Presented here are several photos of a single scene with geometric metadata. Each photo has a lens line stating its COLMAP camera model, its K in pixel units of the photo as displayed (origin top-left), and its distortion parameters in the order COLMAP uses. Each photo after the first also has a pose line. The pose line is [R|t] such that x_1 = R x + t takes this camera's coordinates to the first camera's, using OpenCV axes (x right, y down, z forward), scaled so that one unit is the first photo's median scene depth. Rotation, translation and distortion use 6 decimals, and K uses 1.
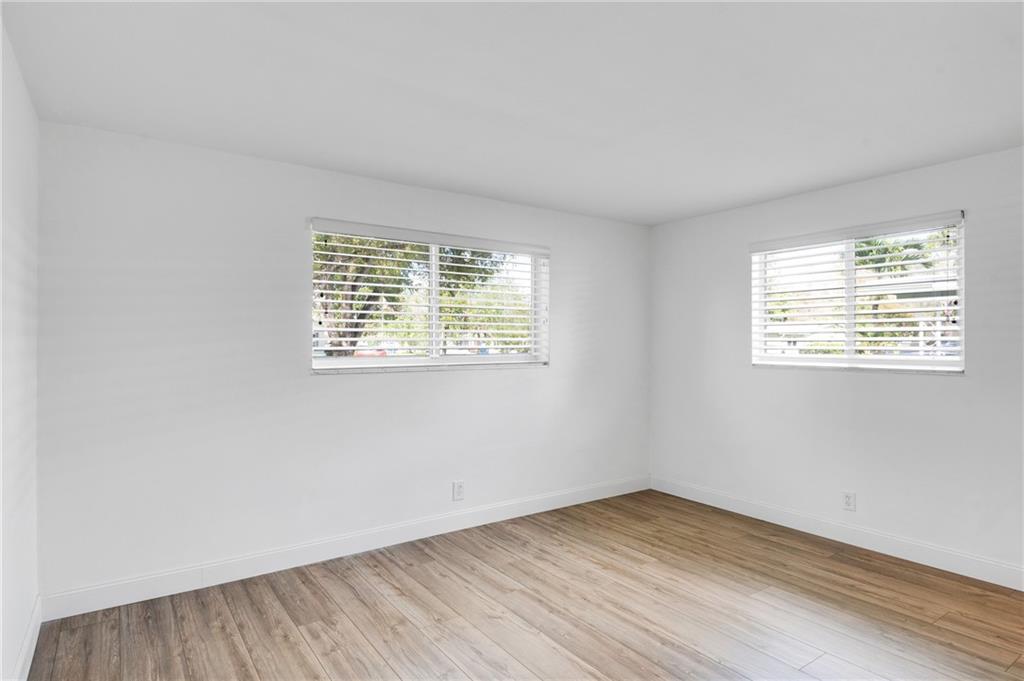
lens RADIAL K [[555.6, 0, 510.8], [0, 555.6, 342.9], [0, 0, 1]] dist [0.037621, -0.030257]
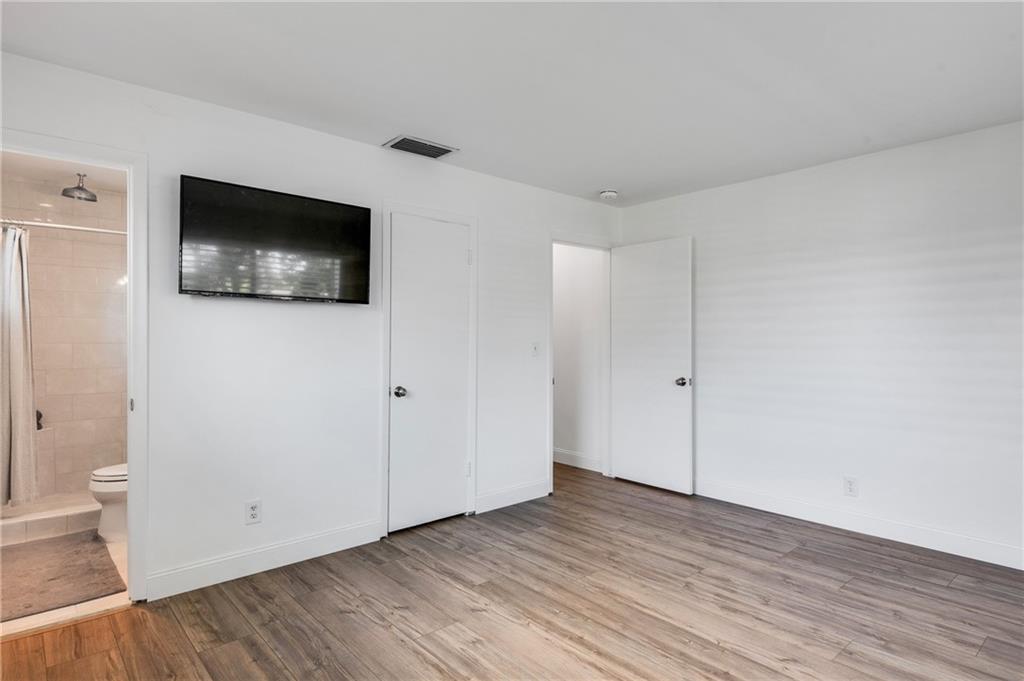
lens RADIAL K [[555.6, 0, 510.8], [0, 555.6, 342.9], [0, 0, 1]] dist [0.037621, -0.030257]
pose [[-0.994340, 0.000762, -0.106240, 0.474830], [-0.000546, 0.999924, 0.012281, 0.036695], [0.106241, 0.012269, -0.994265, 1.861893]]
